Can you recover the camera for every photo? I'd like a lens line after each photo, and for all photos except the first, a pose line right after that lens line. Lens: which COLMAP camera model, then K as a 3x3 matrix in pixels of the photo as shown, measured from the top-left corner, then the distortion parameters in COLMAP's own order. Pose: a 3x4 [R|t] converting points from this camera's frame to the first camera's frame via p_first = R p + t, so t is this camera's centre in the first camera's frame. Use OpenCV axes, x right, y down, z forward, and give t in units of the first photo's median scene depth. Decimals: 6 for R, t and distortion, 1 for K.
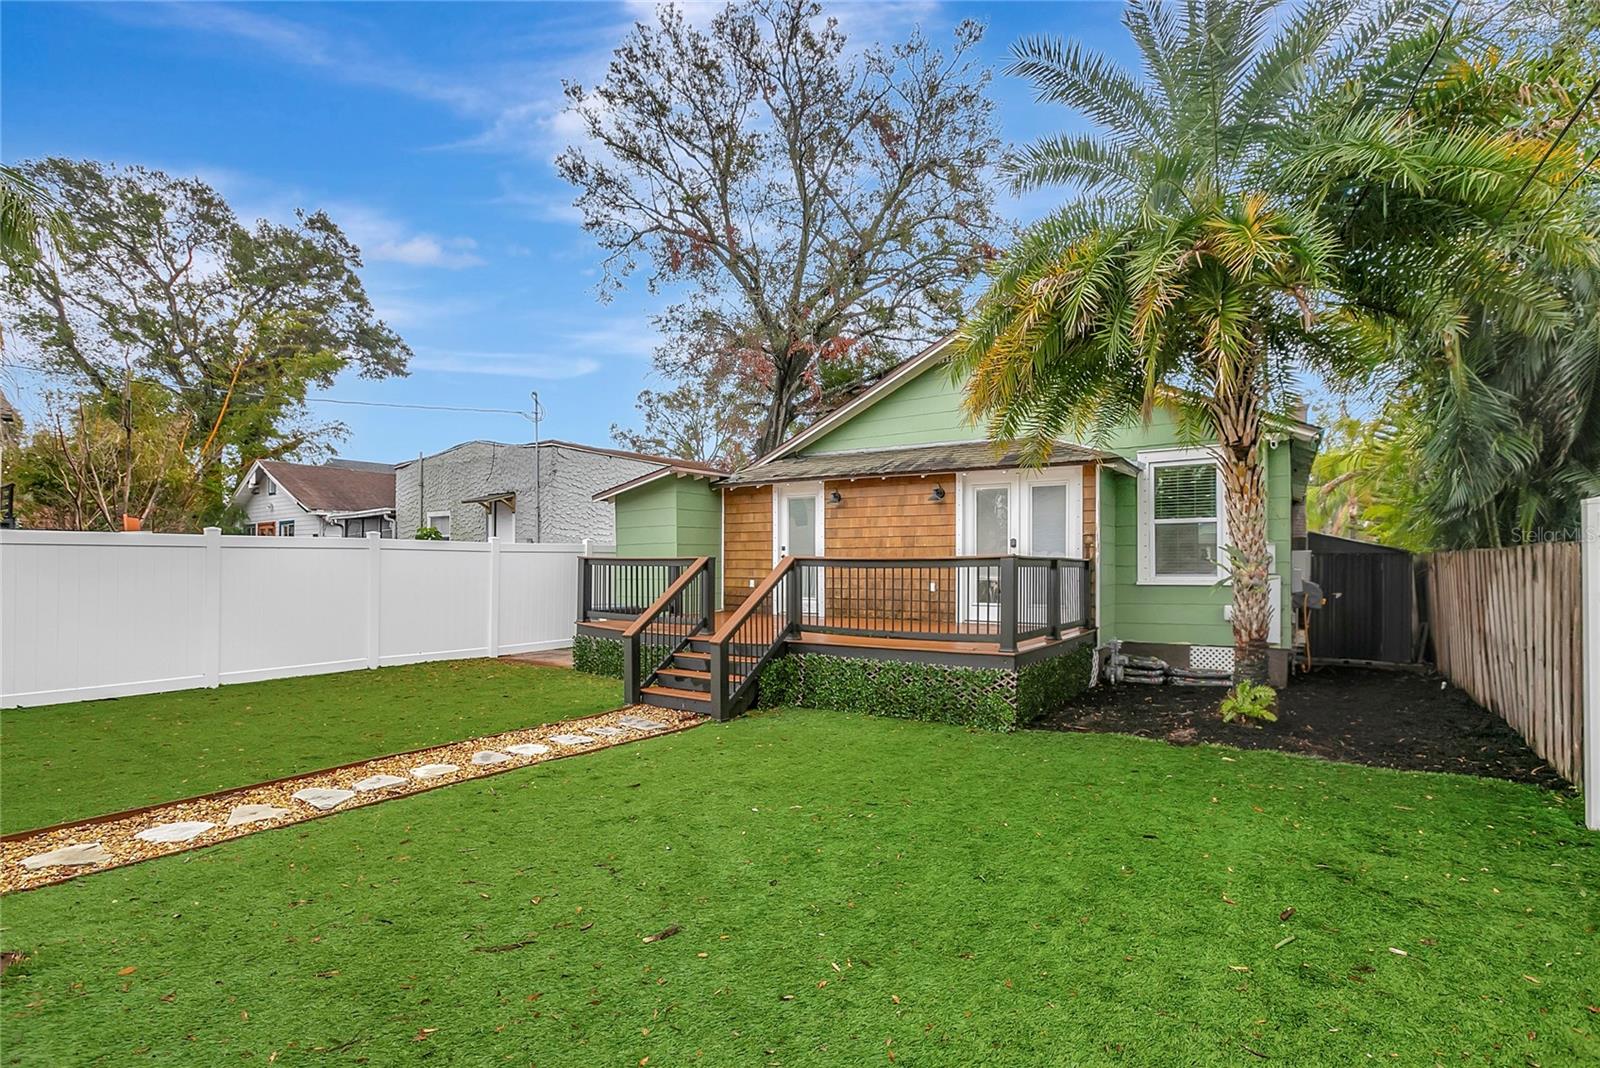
lens RADIAL K [[742.8, 0, 795.0], [0, 742.8, 562.3], [0, 0, 1]] dist [-0.002216, 0.000420]
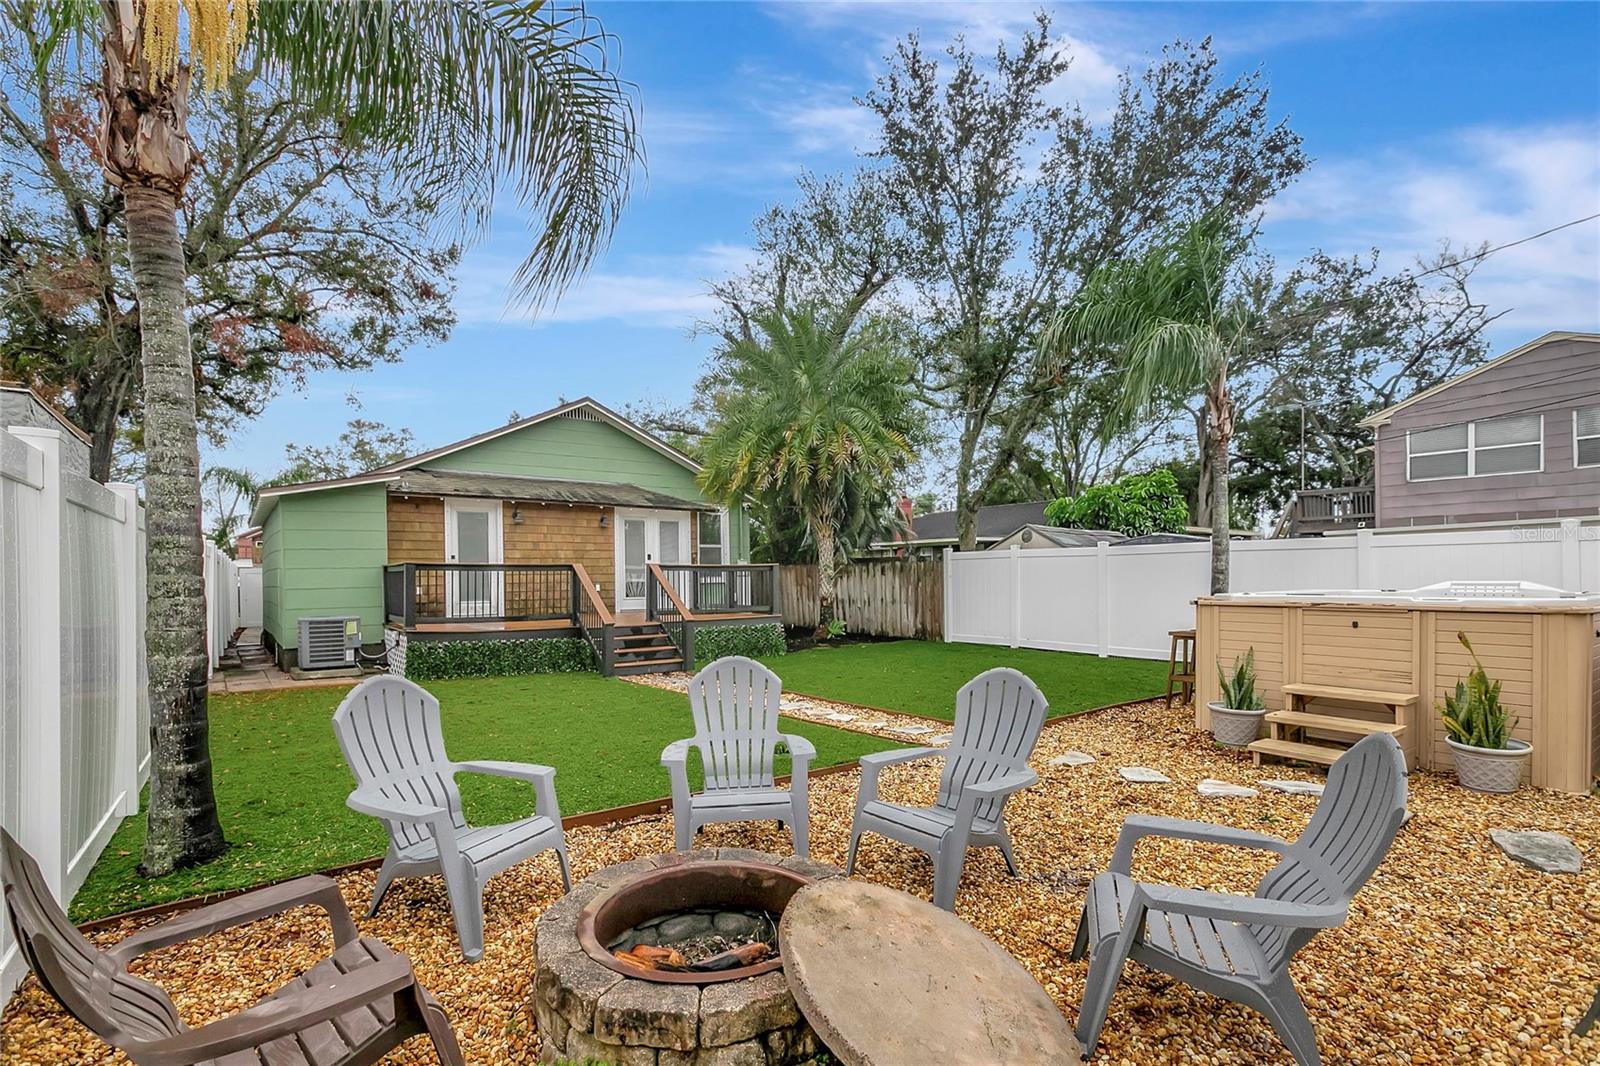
lens RADIAL K [[742.8, 0, 795.0], [0, 742.8, 561.3], [0, 0, 1]] dist [-0.002216, 0.000420]
pose [[0.356109, 0.005129, 0.934430, -0.934504], [-0.004950, 0.999981, -0.003603, -0.010737], [-0.934431, -0.003342, 0.356127, 0.146641]]
